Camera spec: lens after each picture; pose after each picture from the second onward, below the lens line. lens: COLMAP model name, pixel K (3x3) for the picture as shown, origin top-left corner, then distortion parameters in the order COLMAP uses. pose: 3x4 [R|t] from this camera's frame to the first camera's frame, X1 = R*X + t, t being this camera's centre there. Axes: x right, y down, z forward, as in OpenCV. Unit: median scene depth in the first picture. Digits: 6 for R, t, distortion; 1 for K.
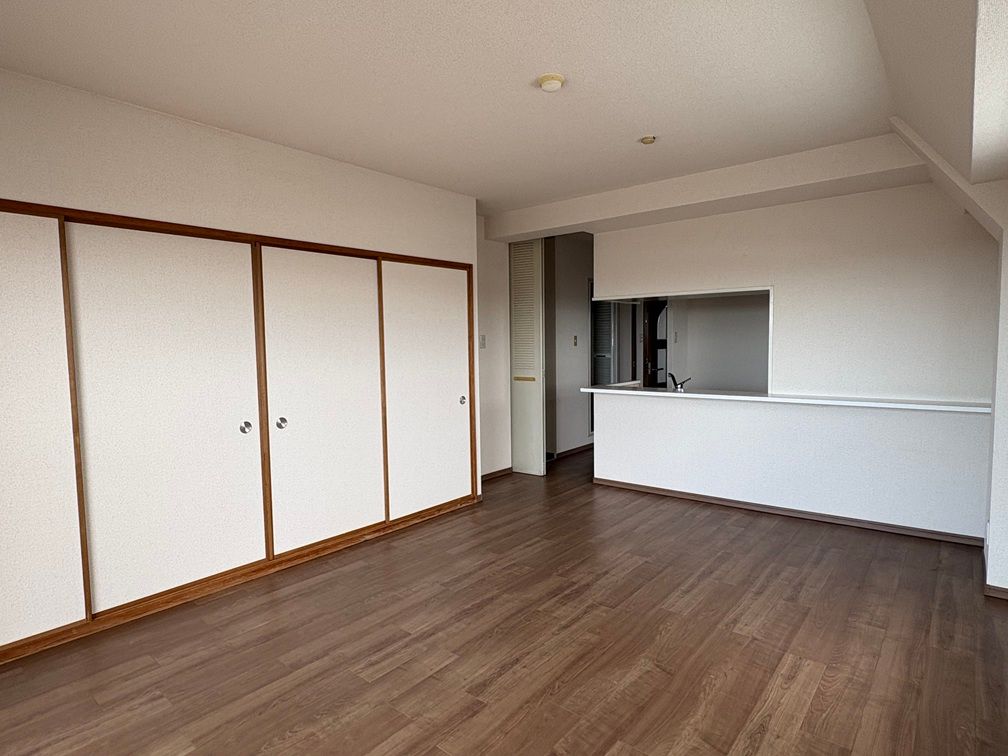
lens RADIAL K [[553.3, 0, 503.3], [0, 553.3, 380.5], [0, 0, 1]] dist [-0.001175, 0.000927]
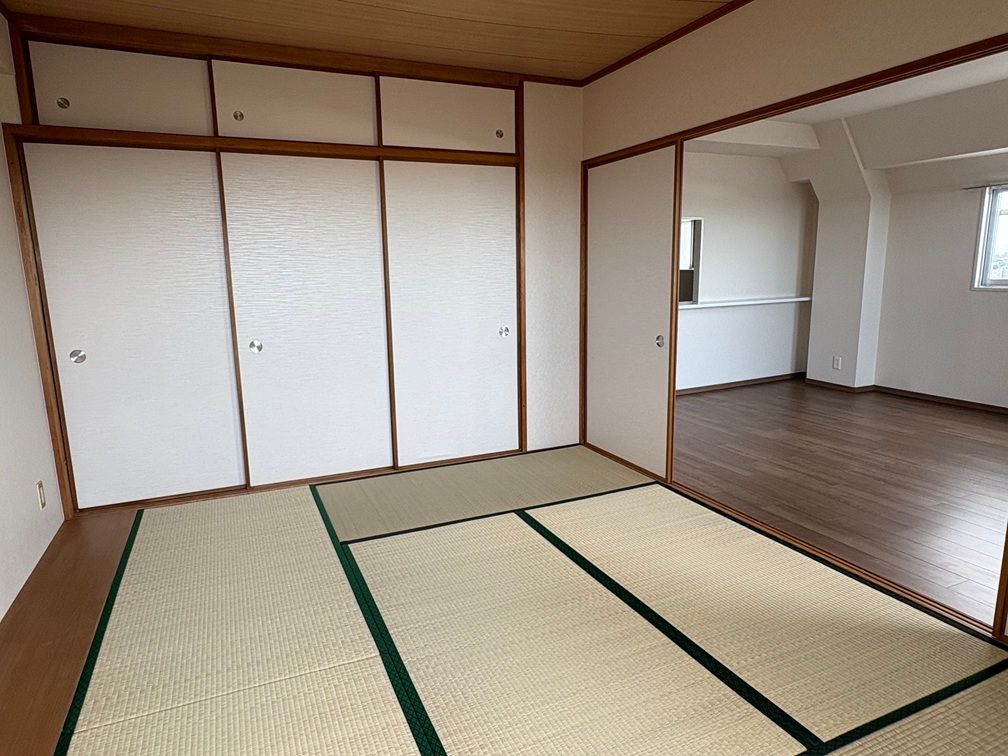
lens RADIAL K [[618.6, 0, 504.0], [0, 618.6, 378.0], [0, 0, 1]] dist [0.003563, 0.001403]
pose [[0.435792, -0.154775, 0.886640, -1.171959], [0.079981, 0.987866, 0.133134, -0.032970], [-0.896487, 0.012896, 0.442883, 0.870063]]
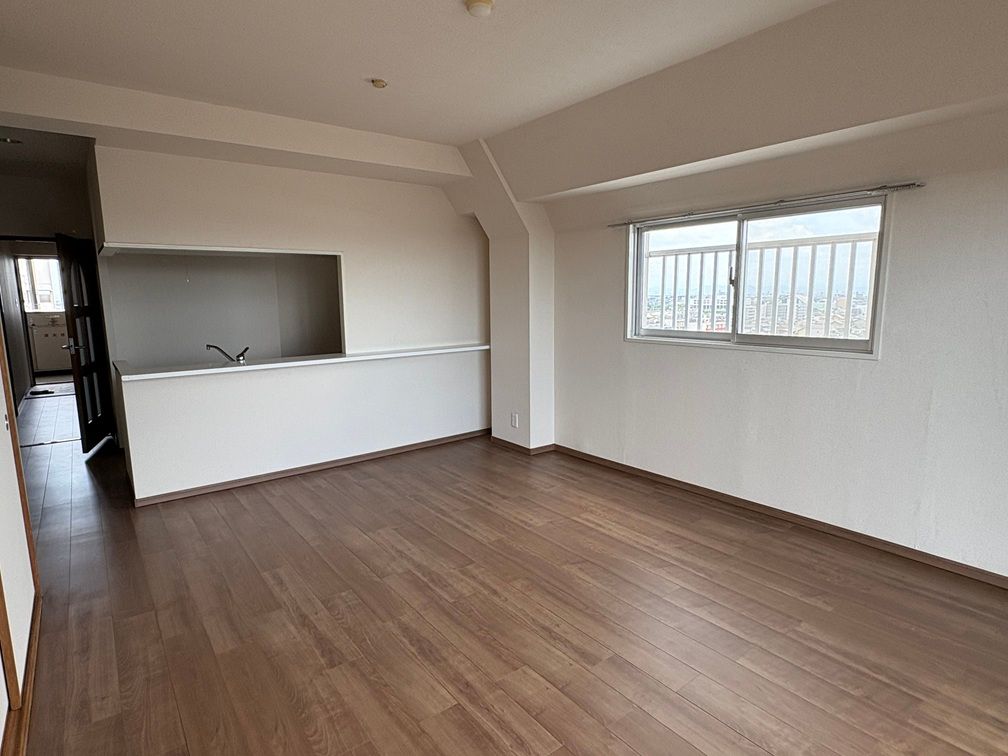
lens RADIAL K [[554.1, 0, 498.8], [0, 554.1, 379.8], [0, 0, 1]] dist [0.001319, 0.000734]
pose [[0.227416, -0.133315, 0.964629, -0.560115], [0.081712, 0.989704, 0.117516, -0.031870], [-0.970363, 0.052097, 0.235968, 0.525617]]
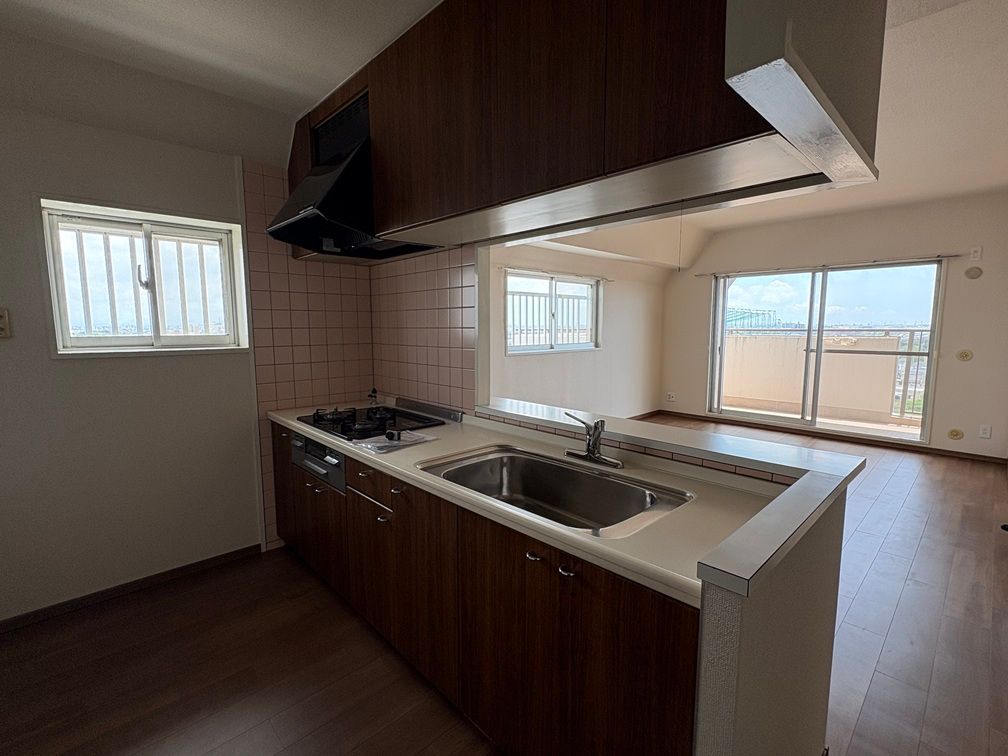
lens RADIAL K [[466.4, 0, 504.0], [0, 466.4, 378.0], [0, 0, 1]] dist [0.002540, 0.000476]
pose [[-0.993412, 0.005588, 0.114460, 0.495329], [0.026909, 0.982260, 0.185585, -0.135266], [-0.111393, 0.187442, -0.975939, 1.831346]]
